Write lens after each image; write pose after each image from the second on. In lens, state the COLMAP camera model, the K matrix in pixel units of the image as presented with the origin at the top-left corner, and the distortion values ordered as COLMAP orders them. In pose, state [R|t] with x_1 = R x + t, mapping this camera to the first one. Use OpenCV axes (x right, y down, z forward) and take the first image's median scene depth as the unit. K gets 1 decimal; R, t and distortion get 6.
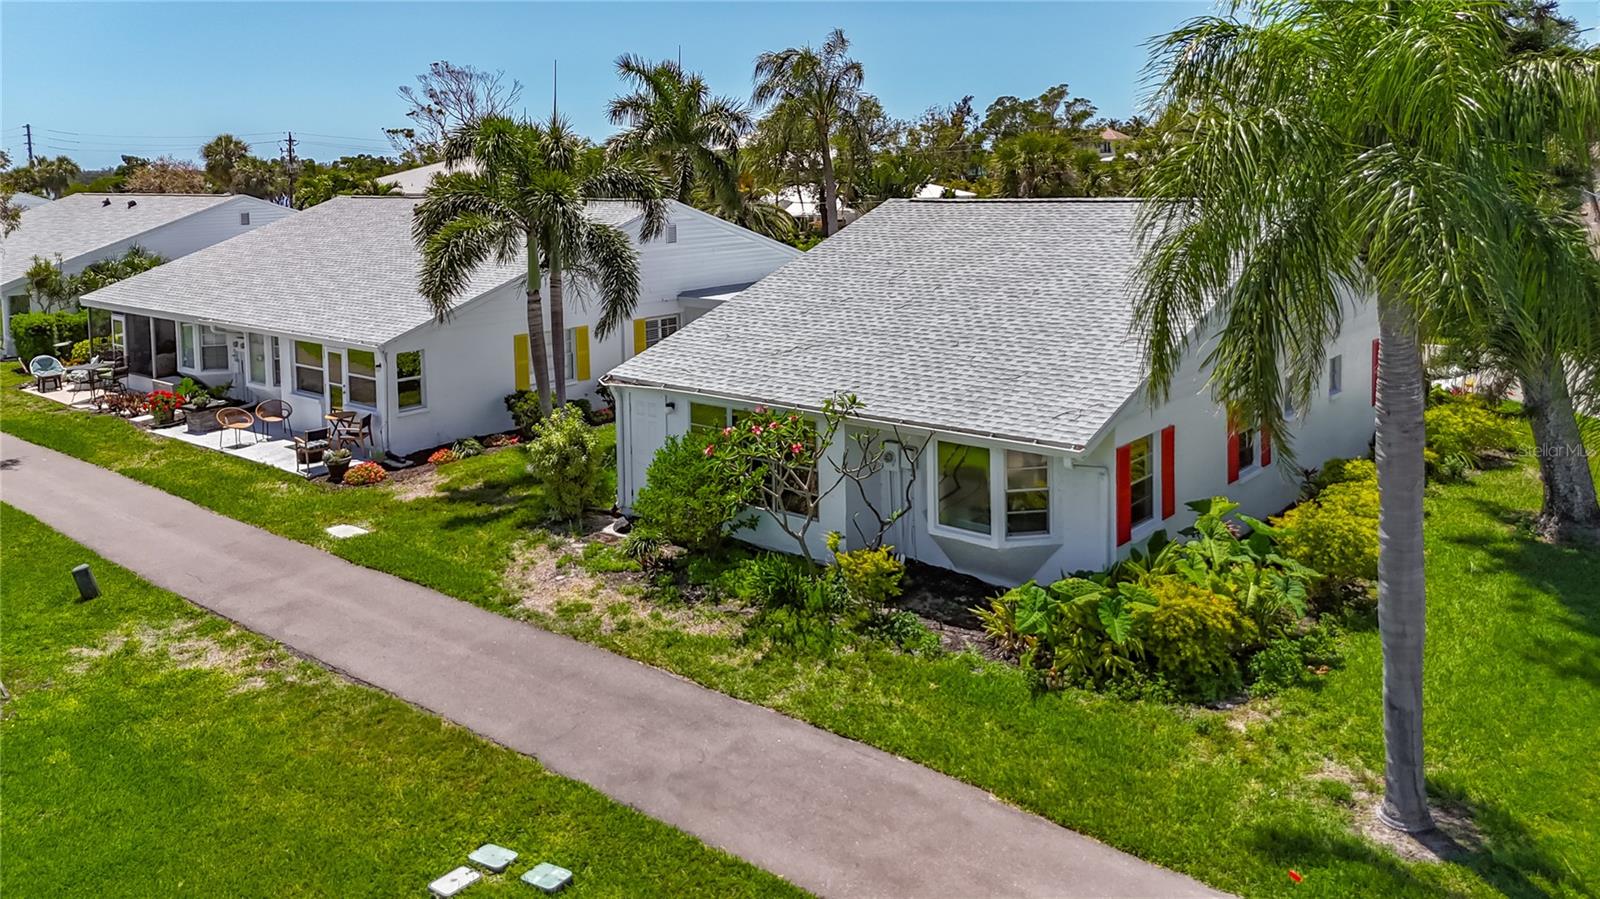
lens RADIAL K [[1142.6, 0, 902.1], [0, 1142.6, 318.9], [0, 0, 1]] dist [0.044970, -0.036797]
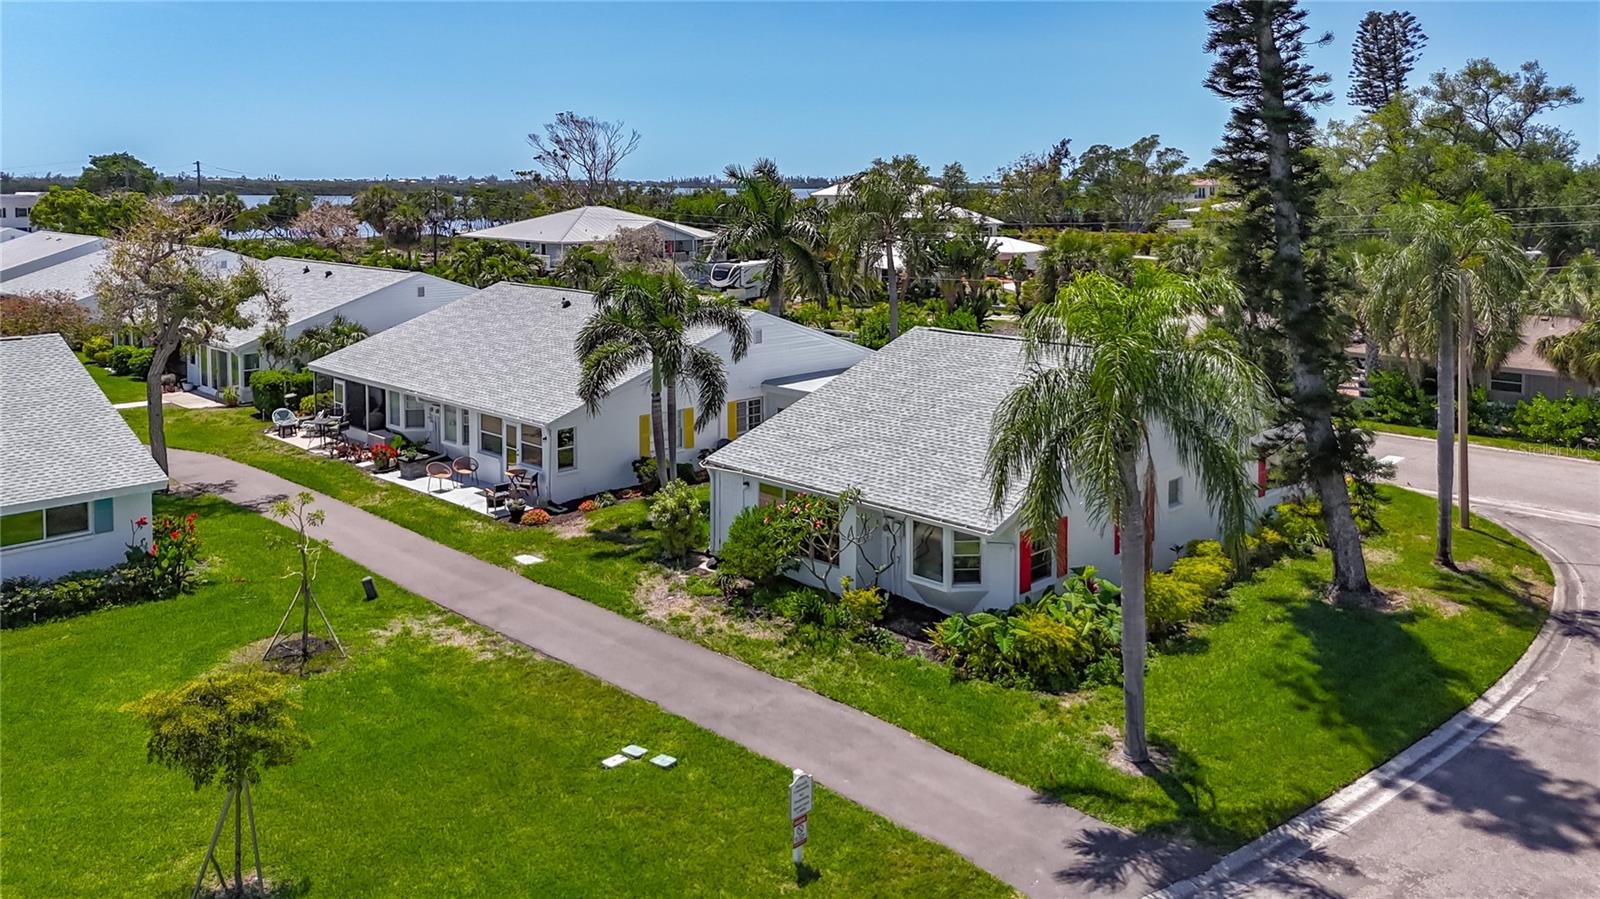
lens RADIAL K [[1172.2, 0, 918.0], [0, 1172.2, 359.9], [0, 0, 1]] dist [0.073535, -0.079654]
pose [[0.996435, 0.027246, -0.079839, 0.149292], [-0.025893, 0.999504, 0.017942, -0.130763], [0.080288, -0.015811, 0.996646, -0.542289]]
